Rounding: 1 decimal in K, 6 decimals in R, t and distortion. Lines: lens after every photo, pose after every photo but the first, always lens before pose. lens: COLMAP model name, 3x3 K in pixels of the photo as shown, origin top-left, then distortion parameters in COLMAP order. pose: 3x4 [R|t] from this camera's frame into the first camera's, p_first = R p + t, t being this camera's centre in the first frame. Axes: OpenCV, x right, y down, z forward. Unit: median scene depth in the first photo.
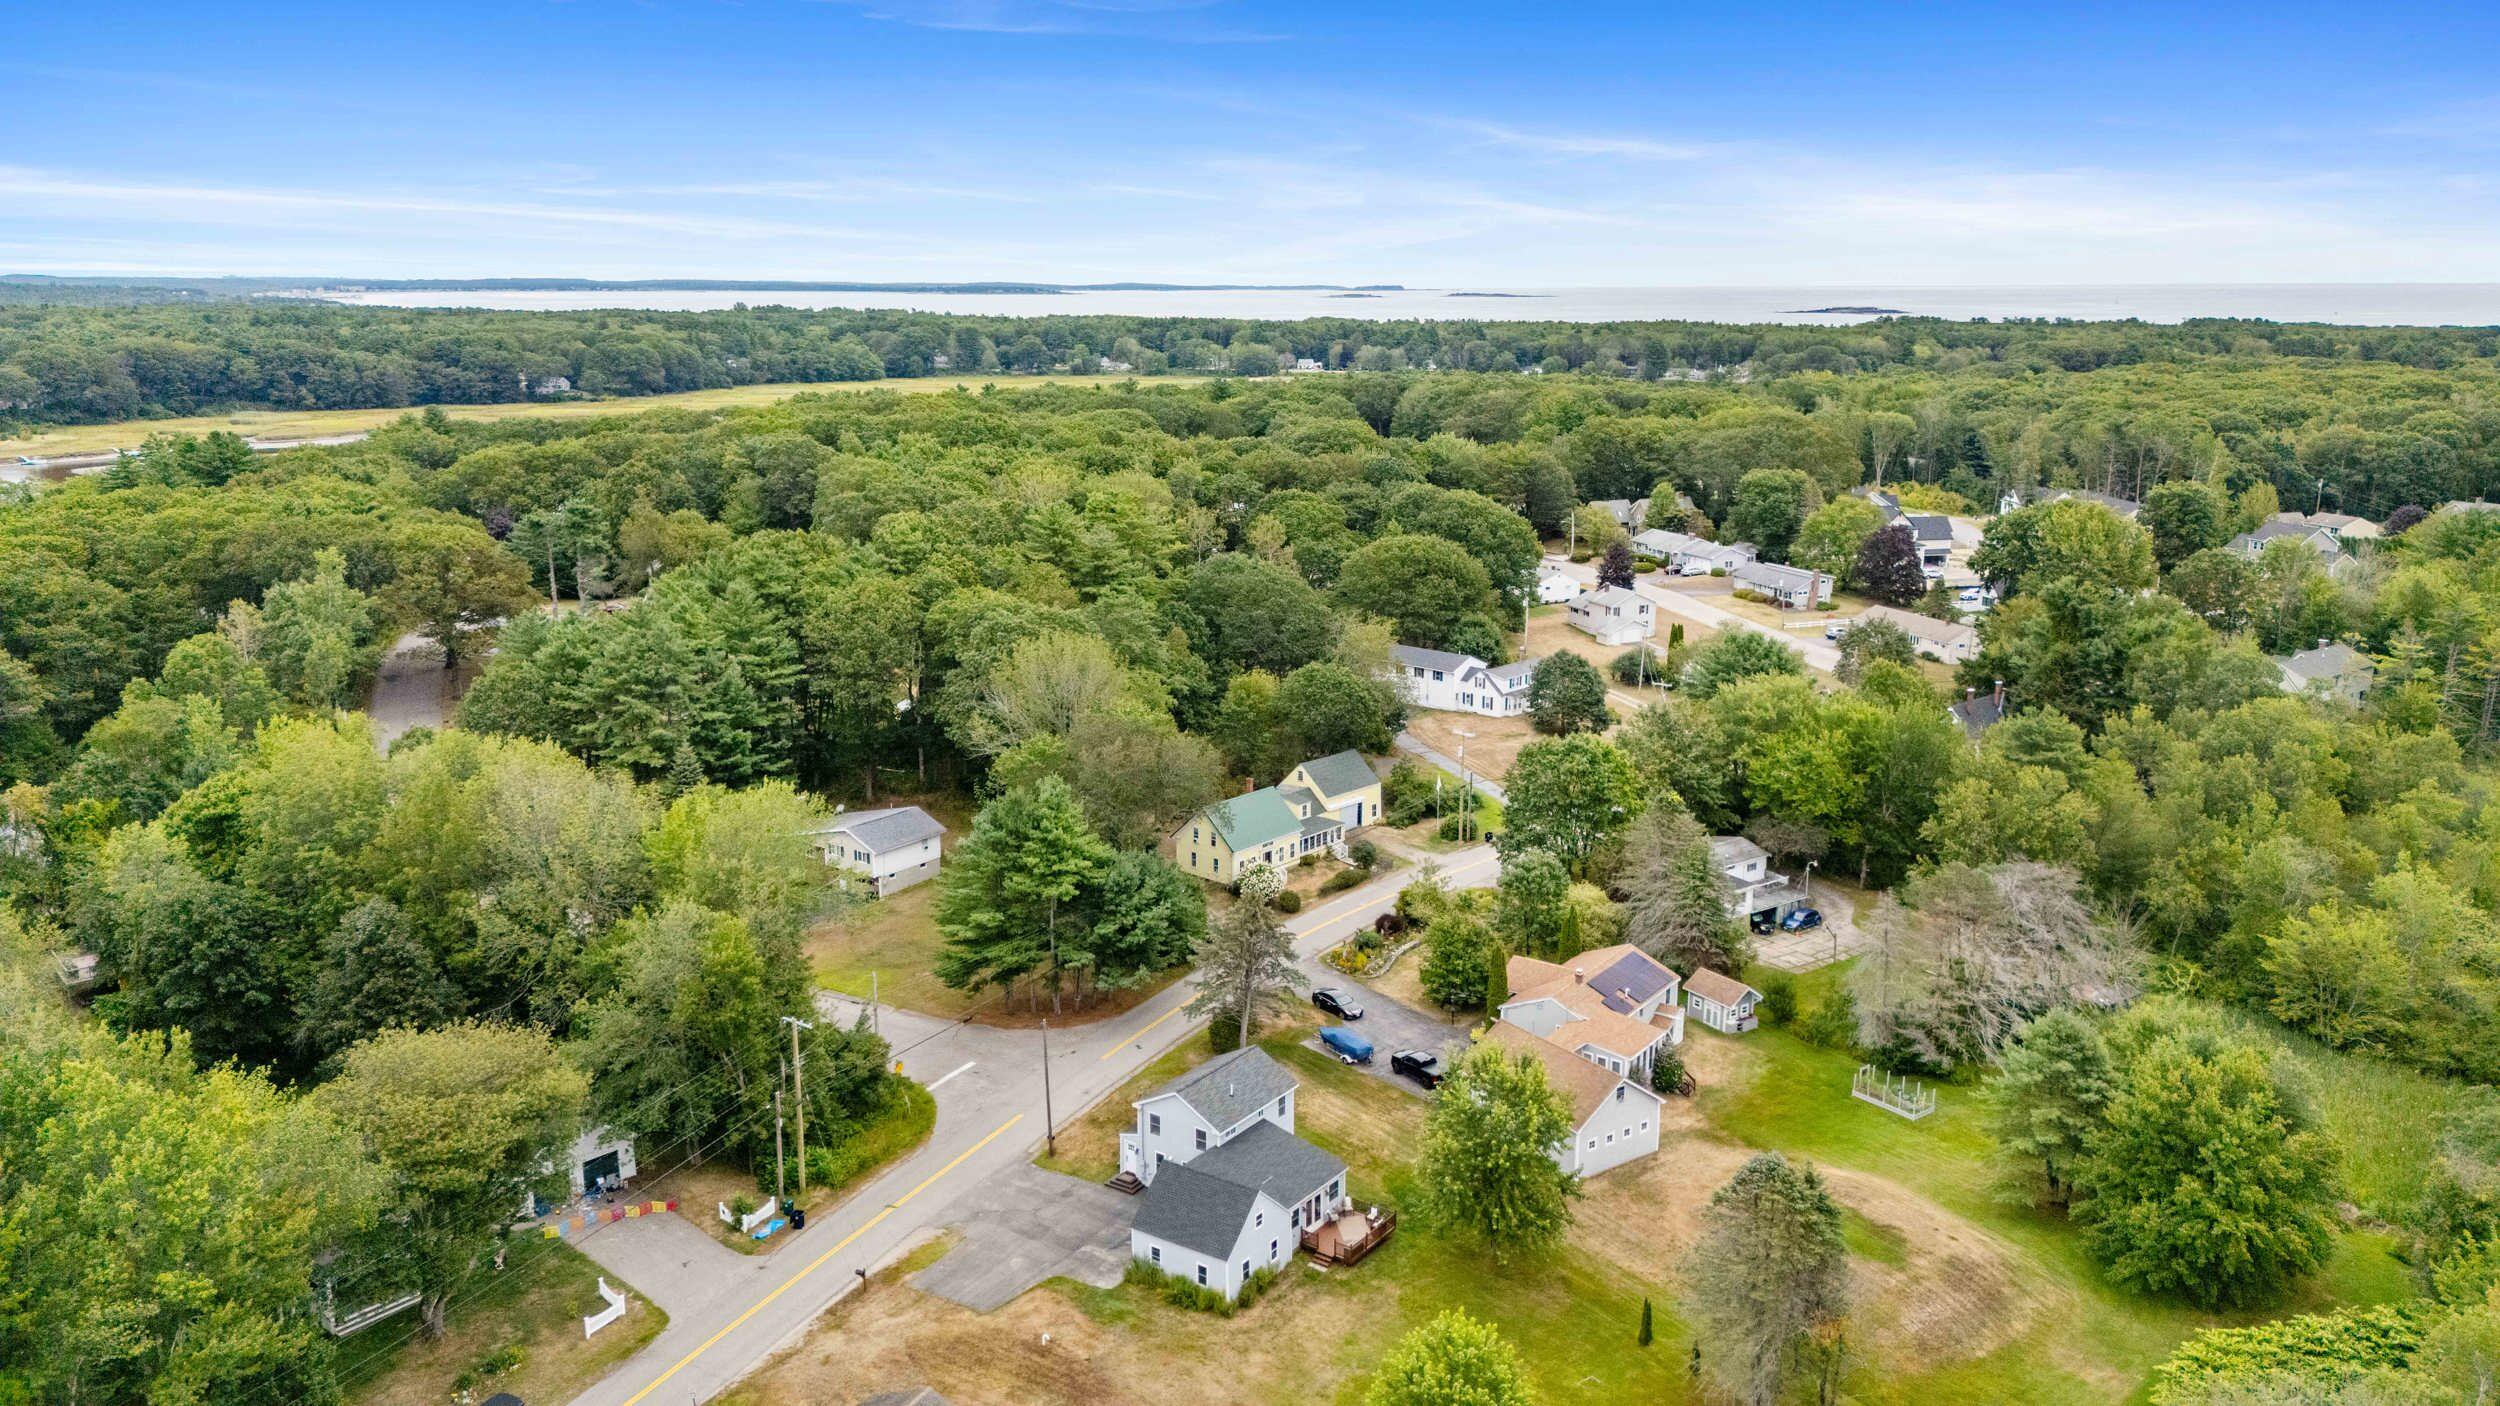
lens RADIAL K [[1797.5, 0, 1259.9], [0, 1797.5, 697.1], [0, 0, 1]] dist [0.072355, -0.074239]
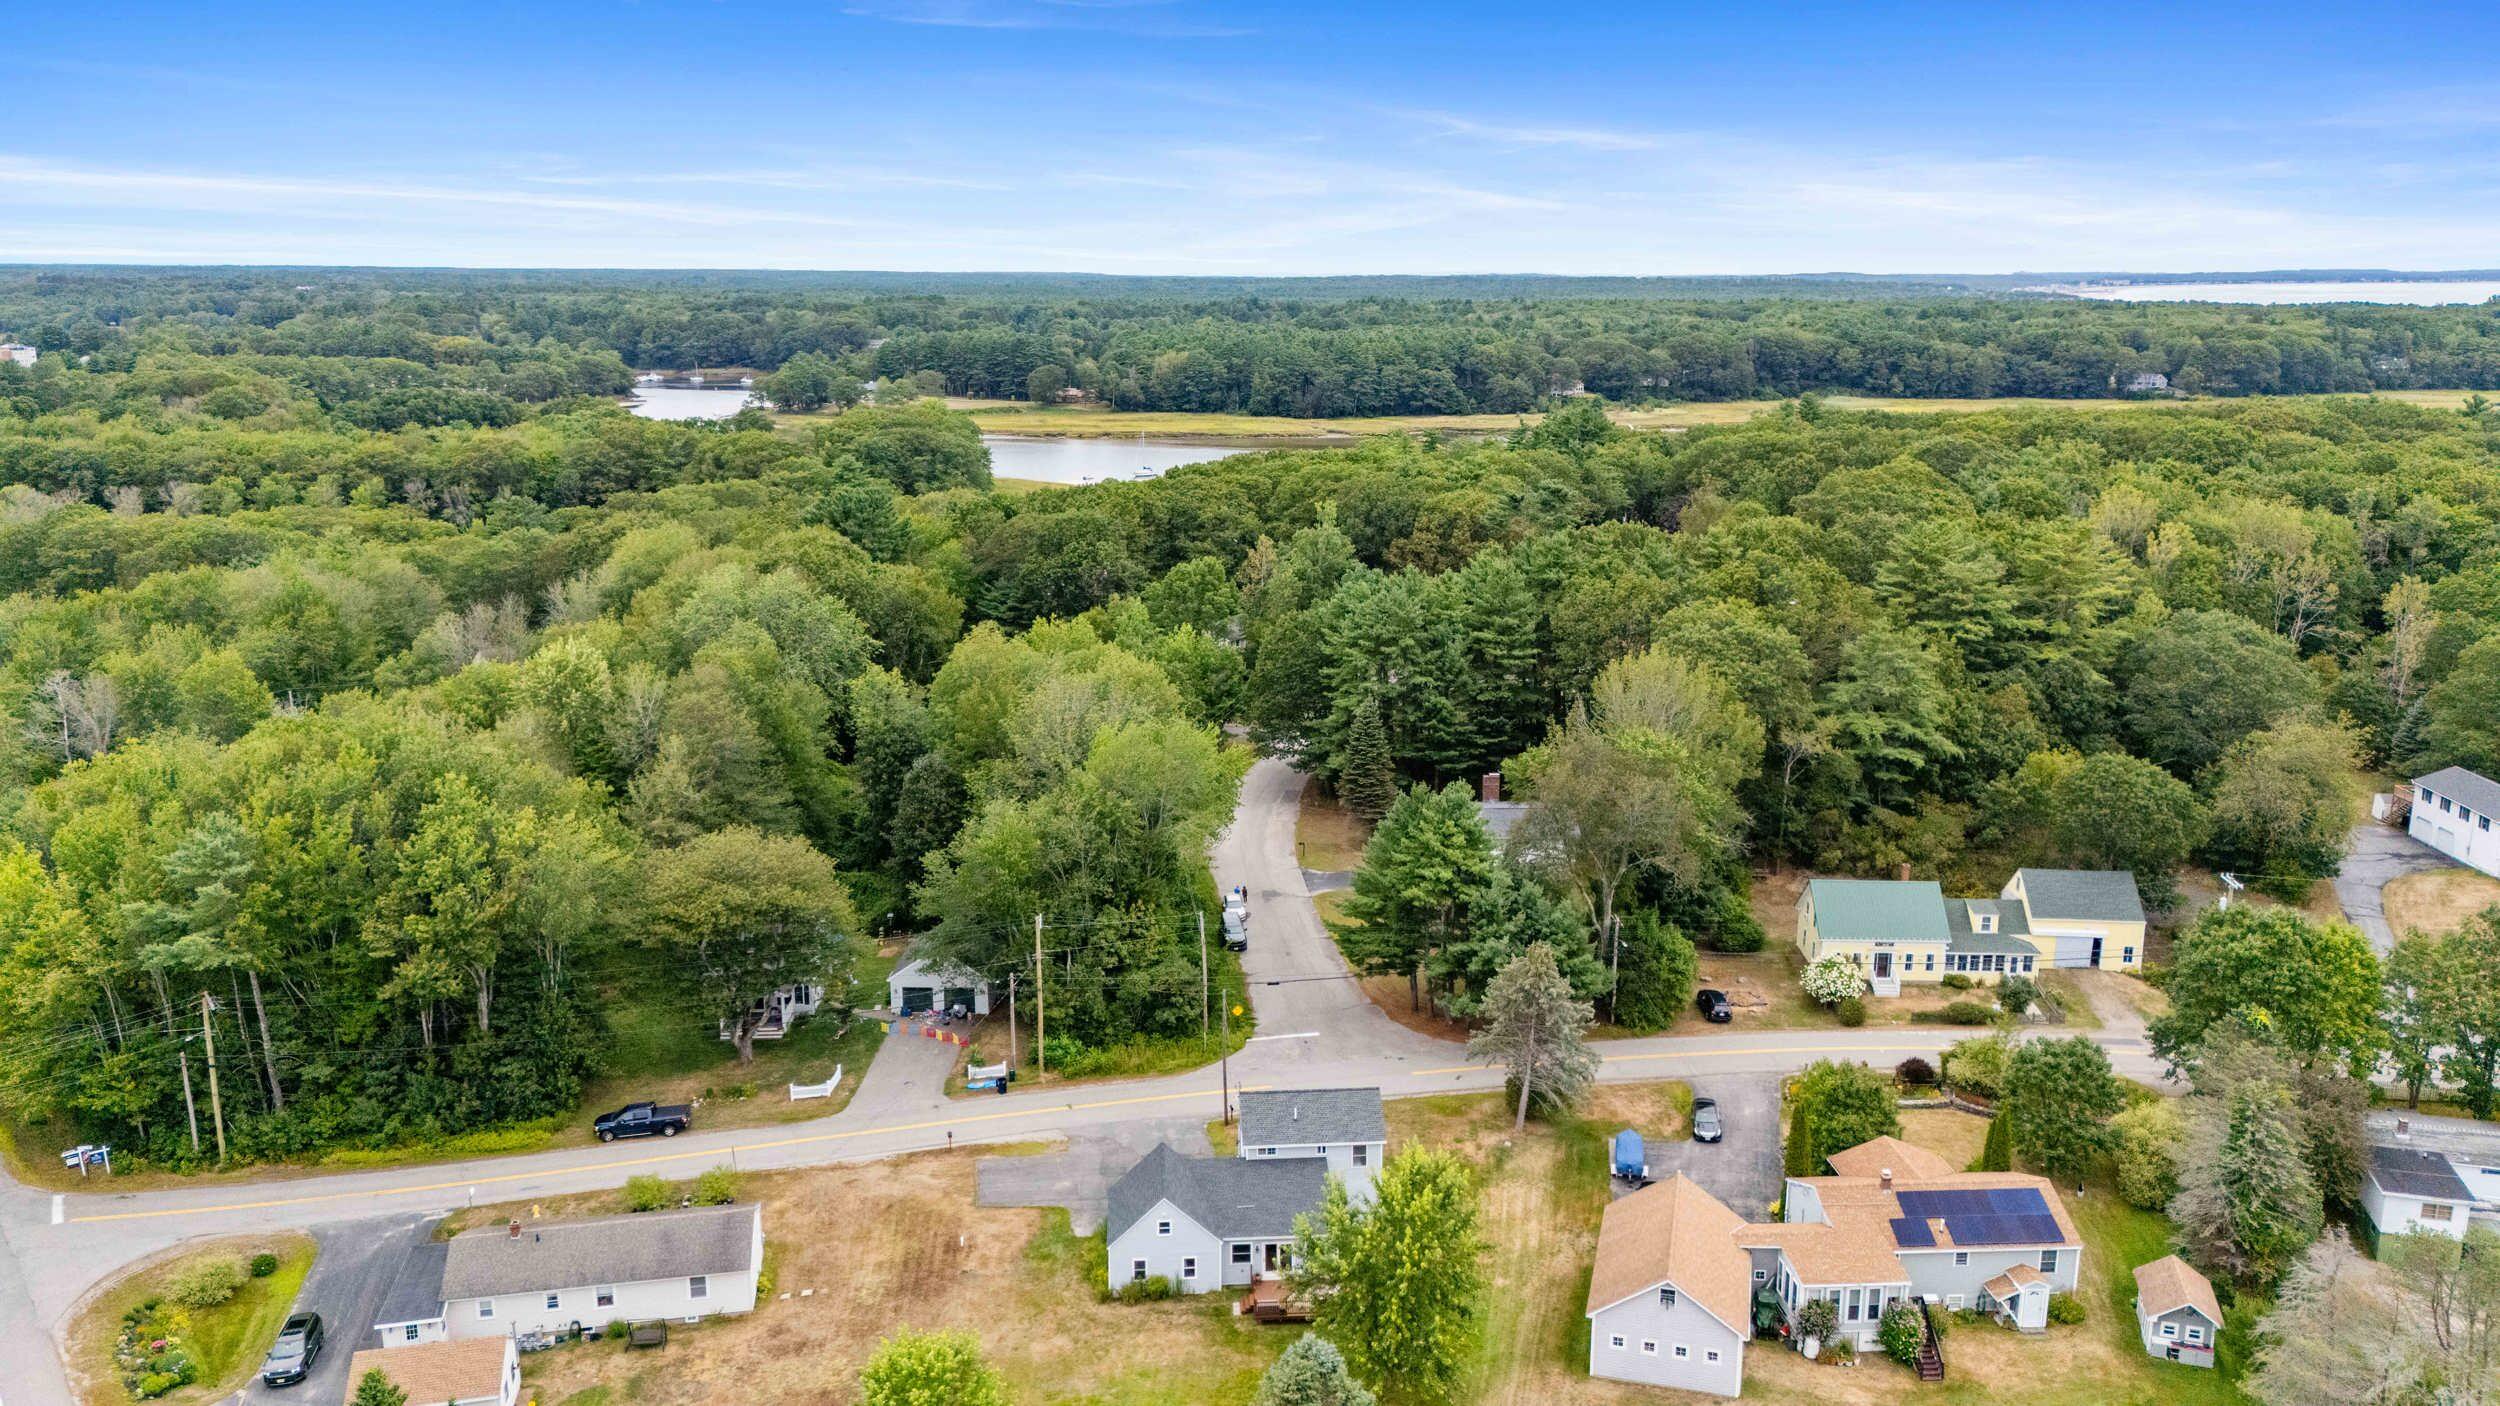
lens RADIAL K [[1815.5, 0, 1258.2], [0, 1815.5, 696.8], [0, 0, 1]] dist [0.058865, -0.040924]
pose [[0.644150, 0.172082, -0.745291, 0.182017], [-0.170981, 0.982104, 0.078982, -0.020233], [0.745544, 0.076554, 0.662045, 0.091363]]
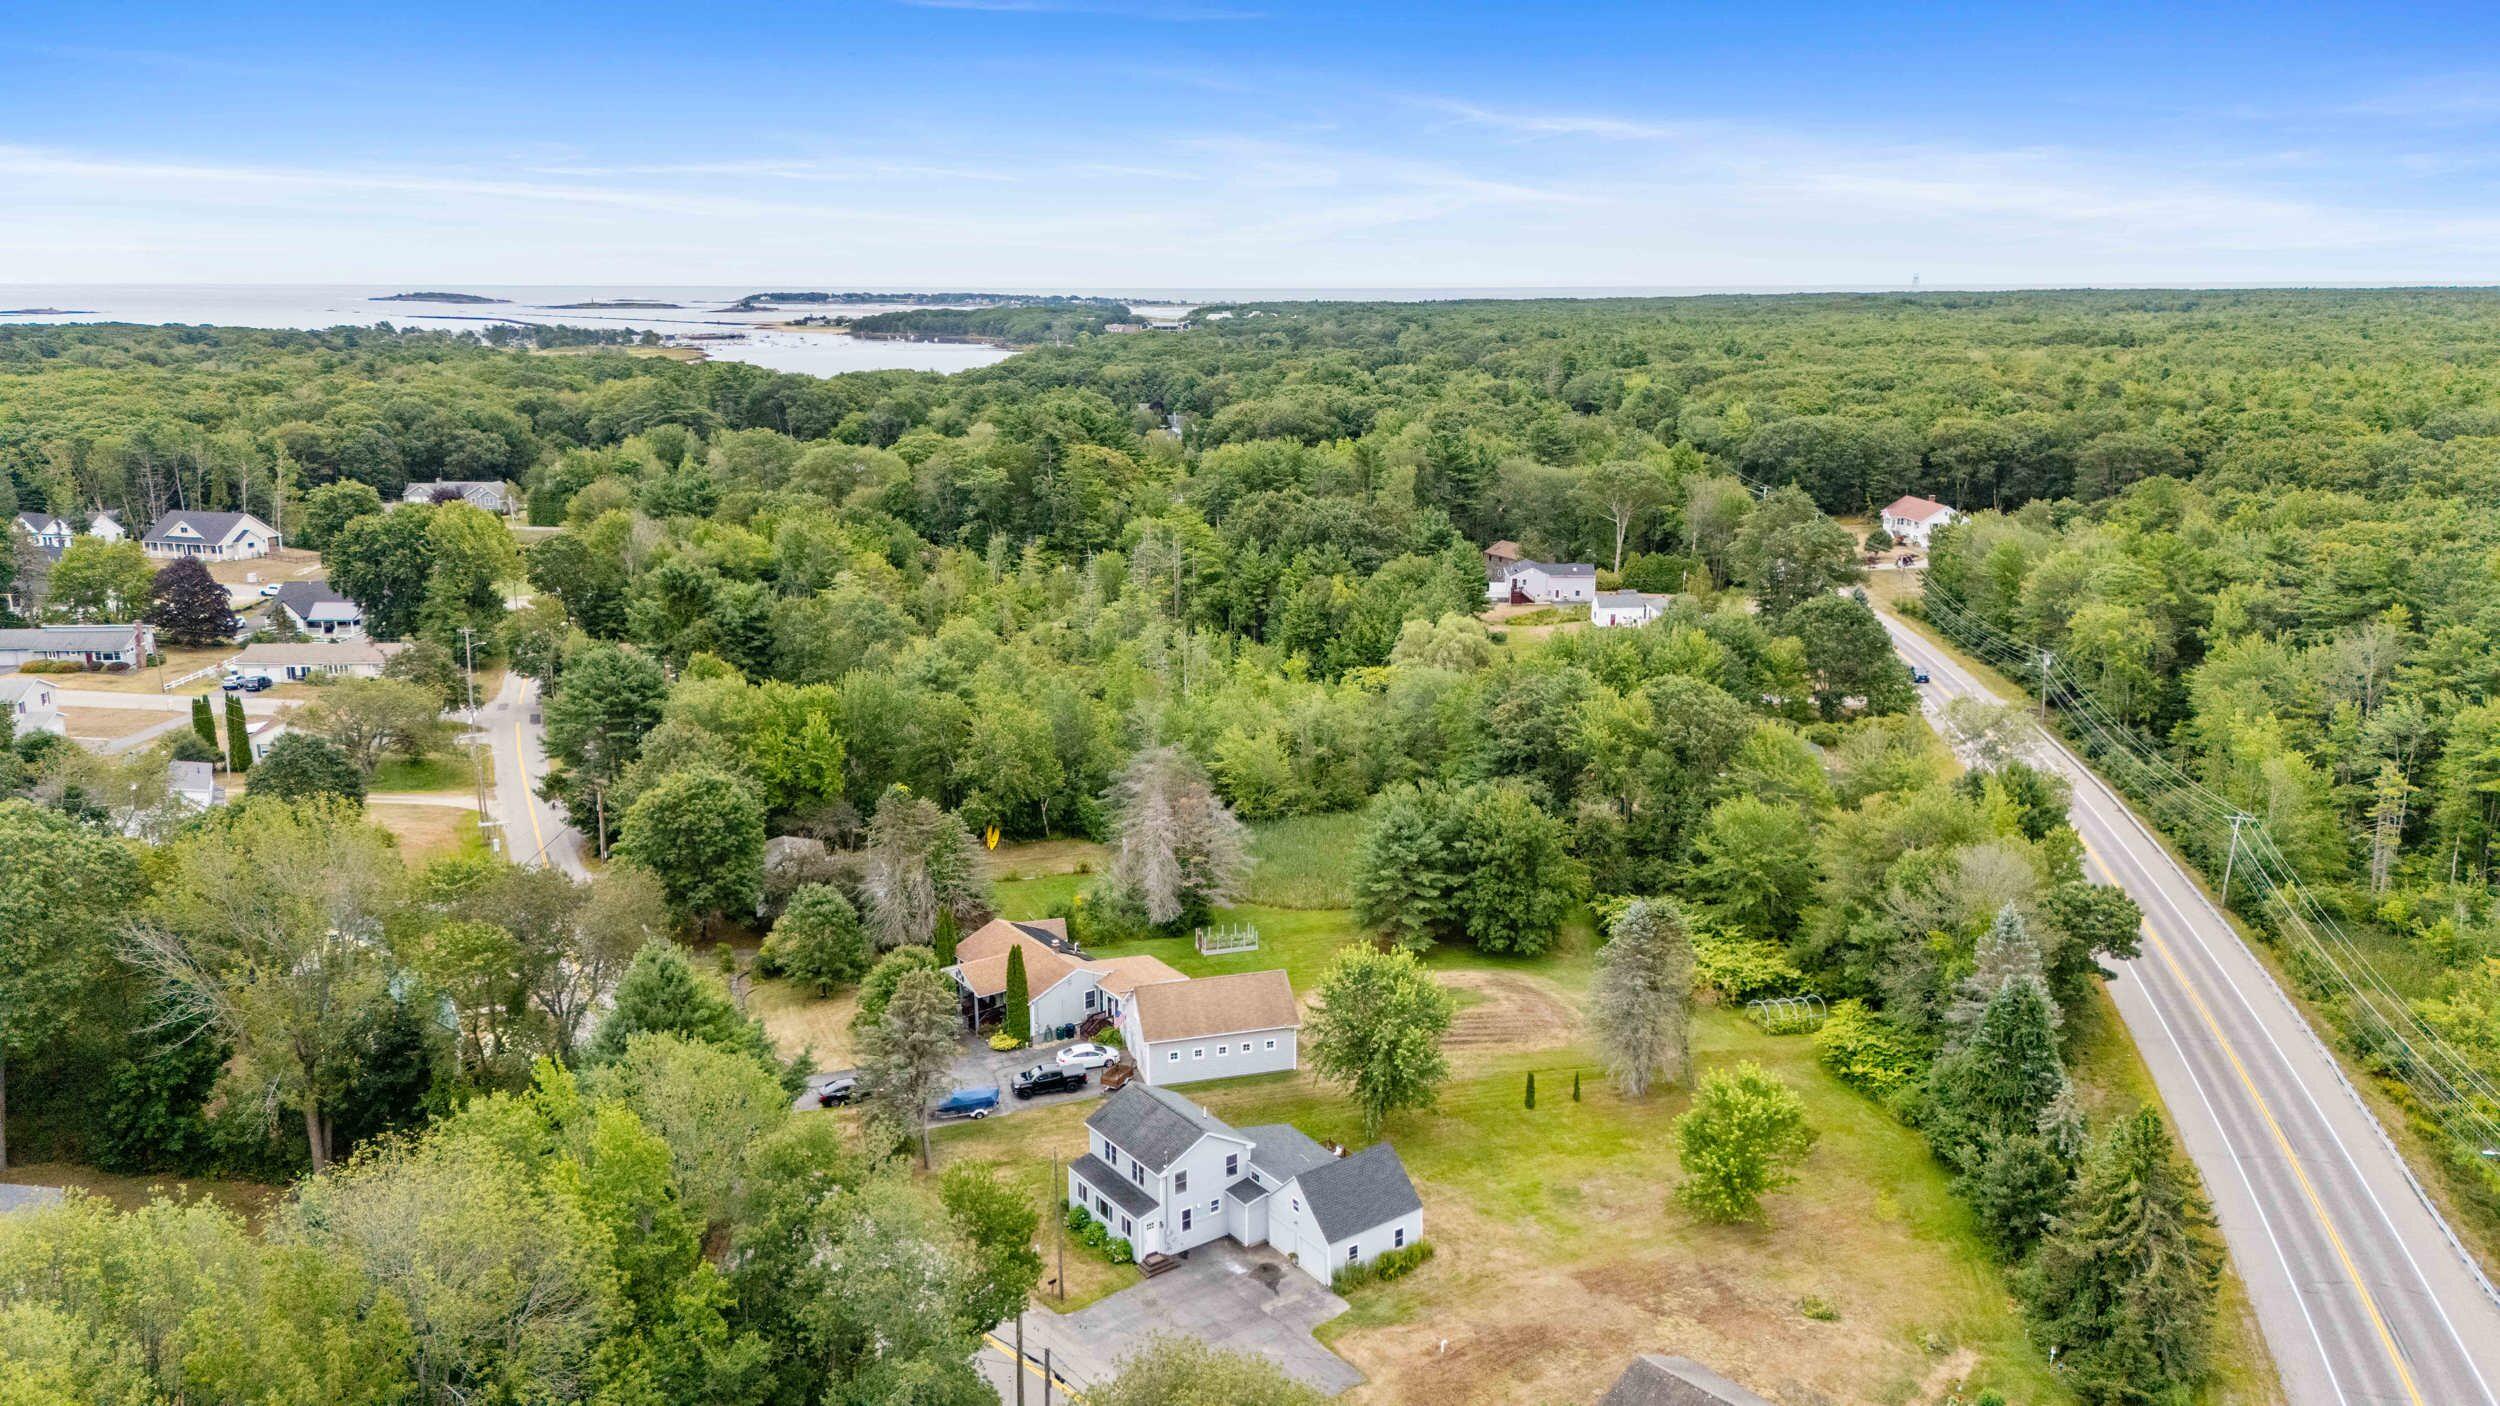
lens RADIAL K [[1797.5, 0, 1259.9], [0, 1797.5, 697.1], [0, 0, 1]] dist [0.072355, -0.074239]
pose [[0.329247, -0.208400, 0.920959, -0.235086], [0.208569, 0.967300, 0.144322, -0.036852], [-0.920921, 0.144566, 0.361946, 0.160512]]
